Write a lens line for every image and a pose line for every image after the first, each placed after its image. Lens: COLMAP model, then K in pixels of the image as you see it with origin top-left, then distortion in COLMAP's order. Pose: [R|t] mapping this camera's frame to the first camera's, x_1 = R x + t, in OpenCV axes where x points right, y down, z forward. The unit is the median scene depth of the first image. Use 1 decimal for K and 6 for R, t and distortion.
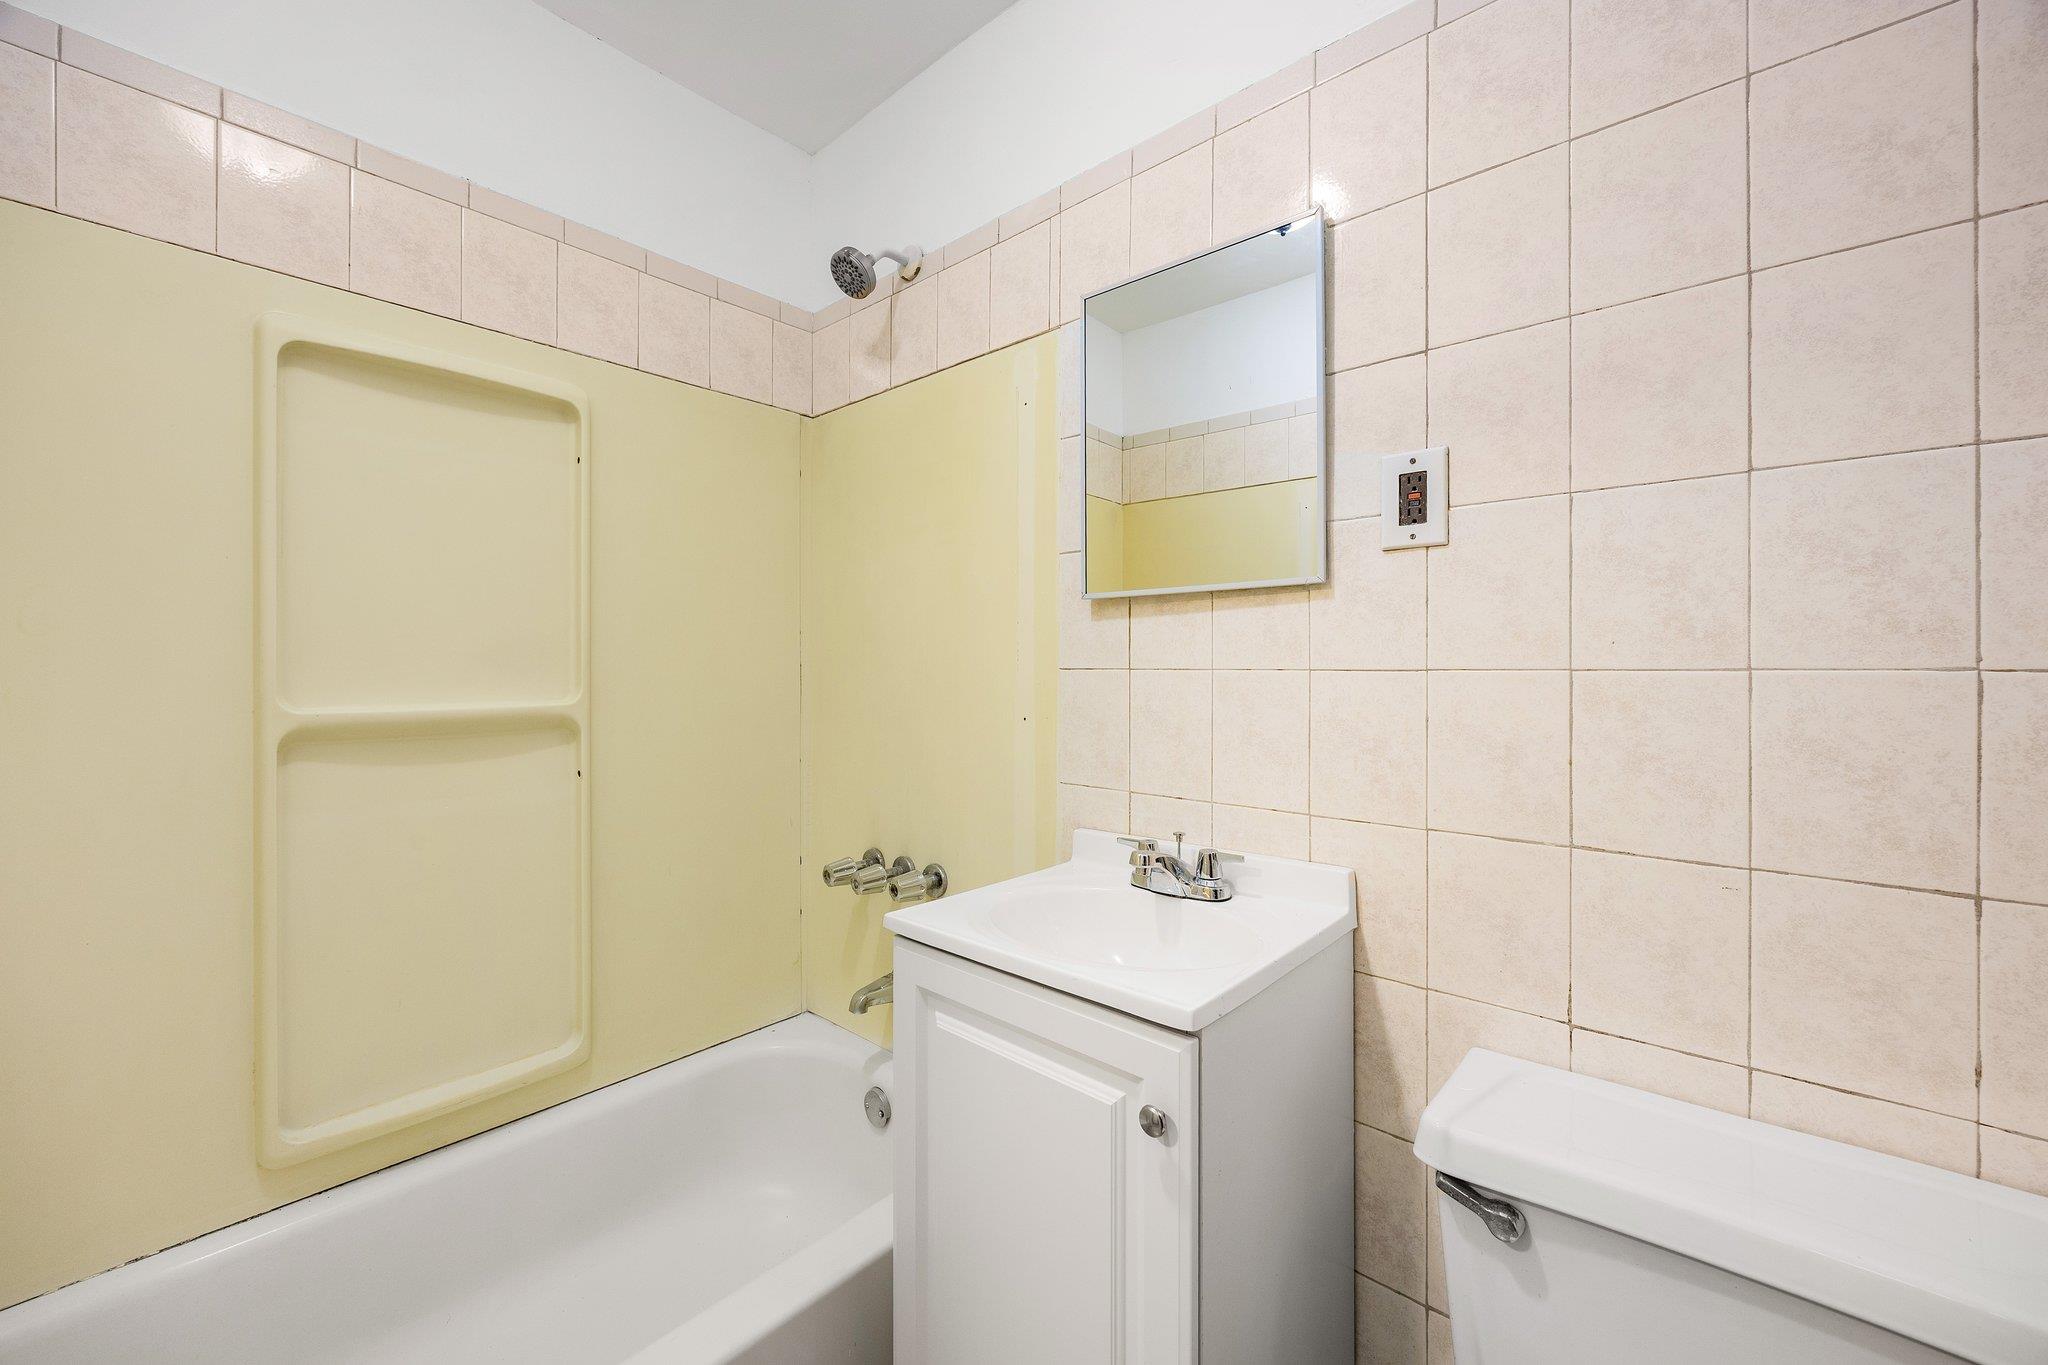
lens RADIAL K [[795.7, 0, 1026.3], [0, 795.7, 668.8], [0, 0, 1]] dist [-0.004507, 0.000282]
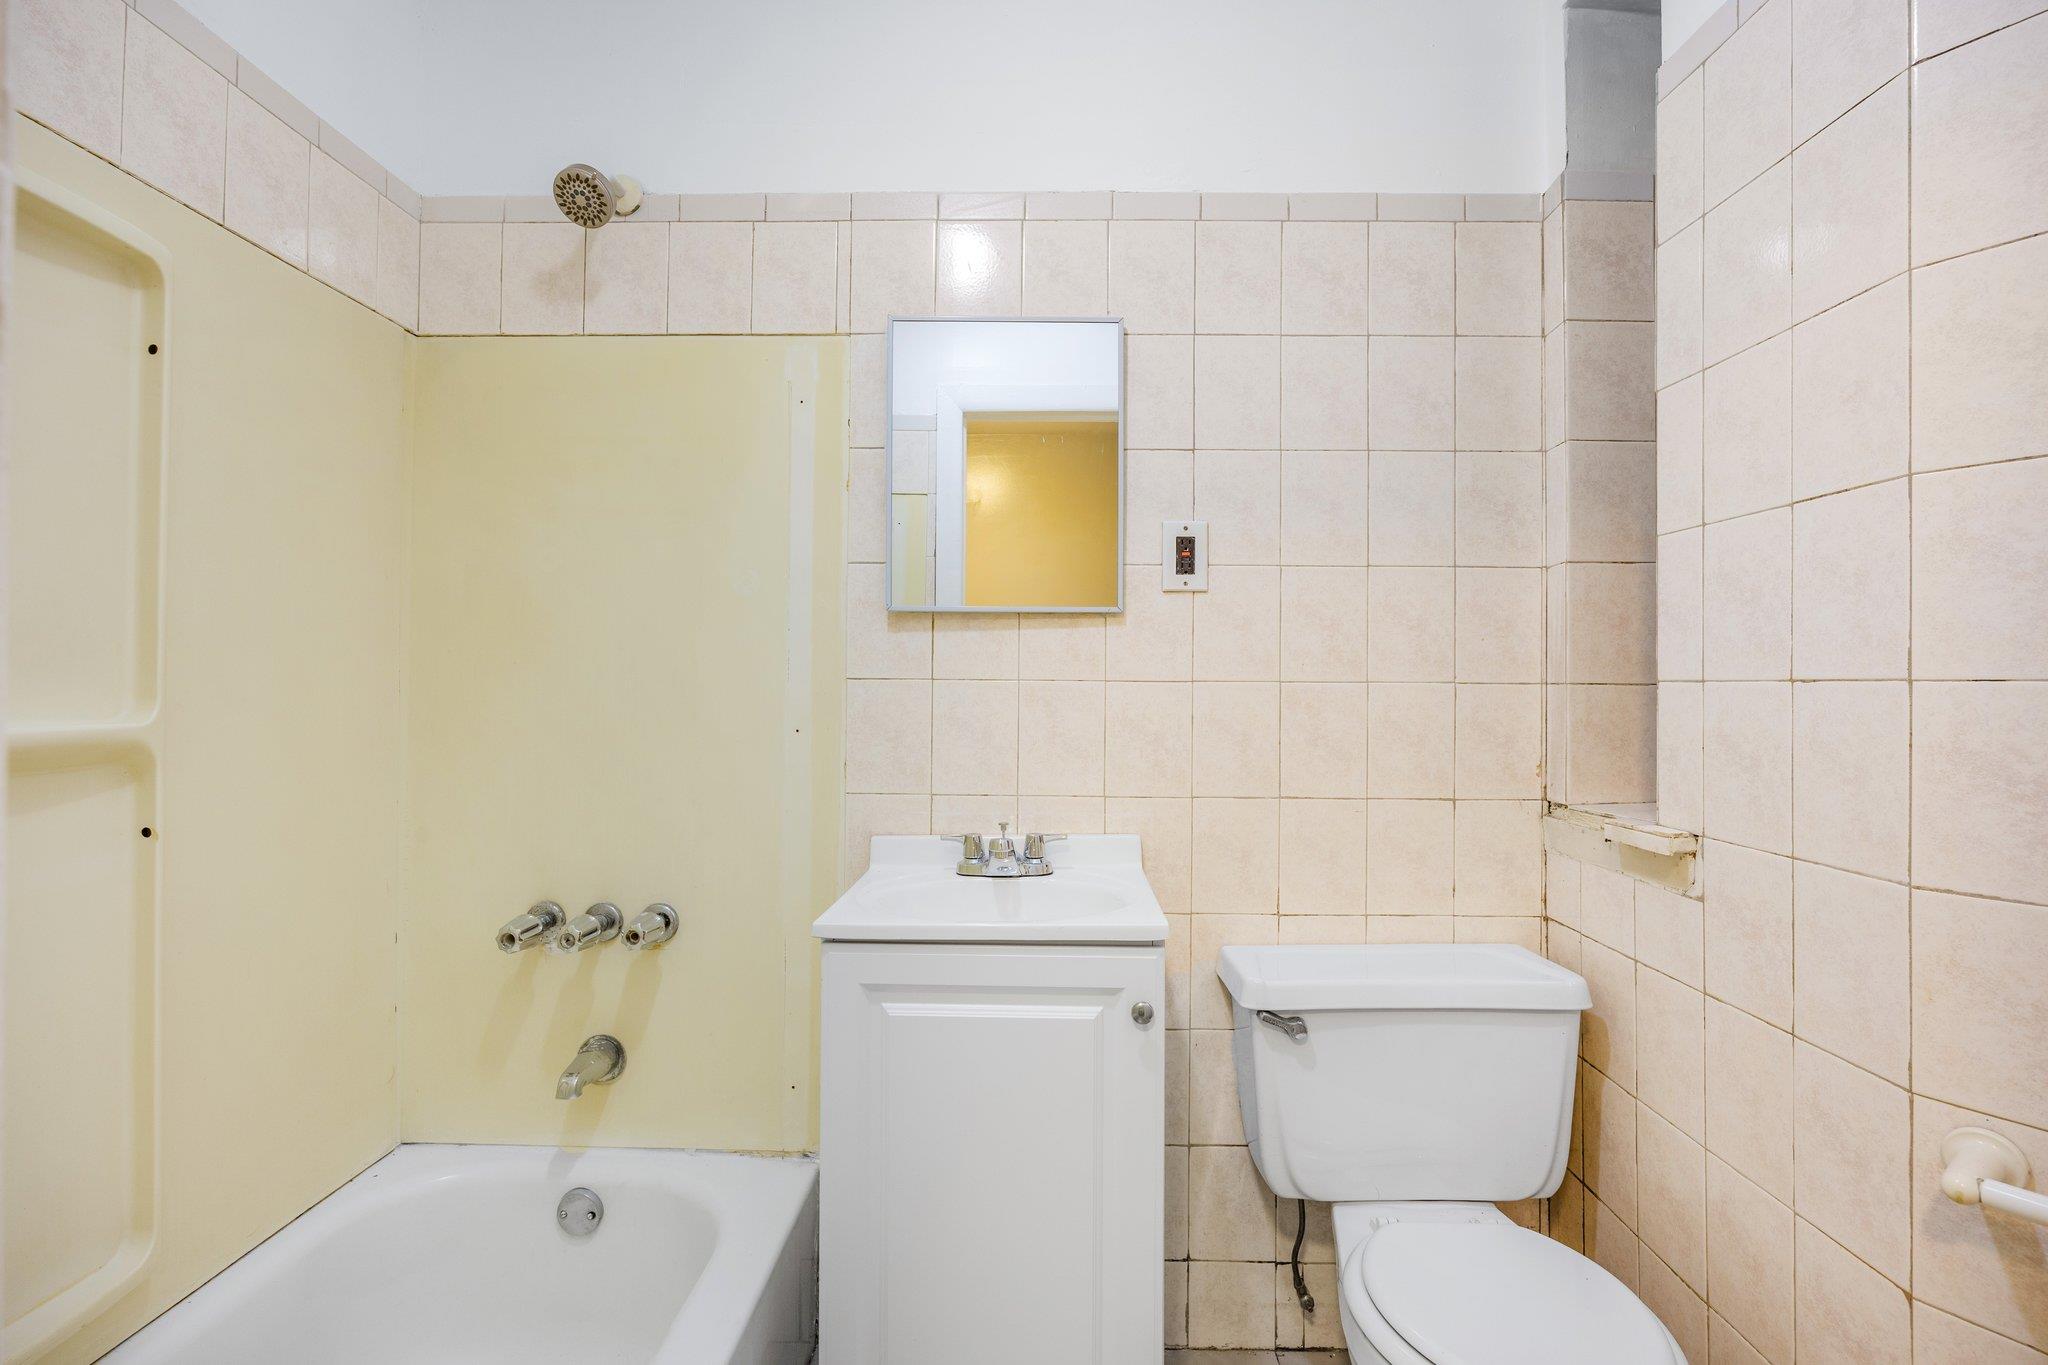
lens RADIAL K [[973.6, 0, 1023.0], [0, 973.6, 686.5], [0, 0, 1]] dist [-0.013975, 0.000673]
pose [[0.760973, 0.007106, 0.648745, -0.691446], [-0.006017, 0.999974, -0.003895, 0.015855], [-0.648756, -0.000939, 0.760996, -0.078483]]
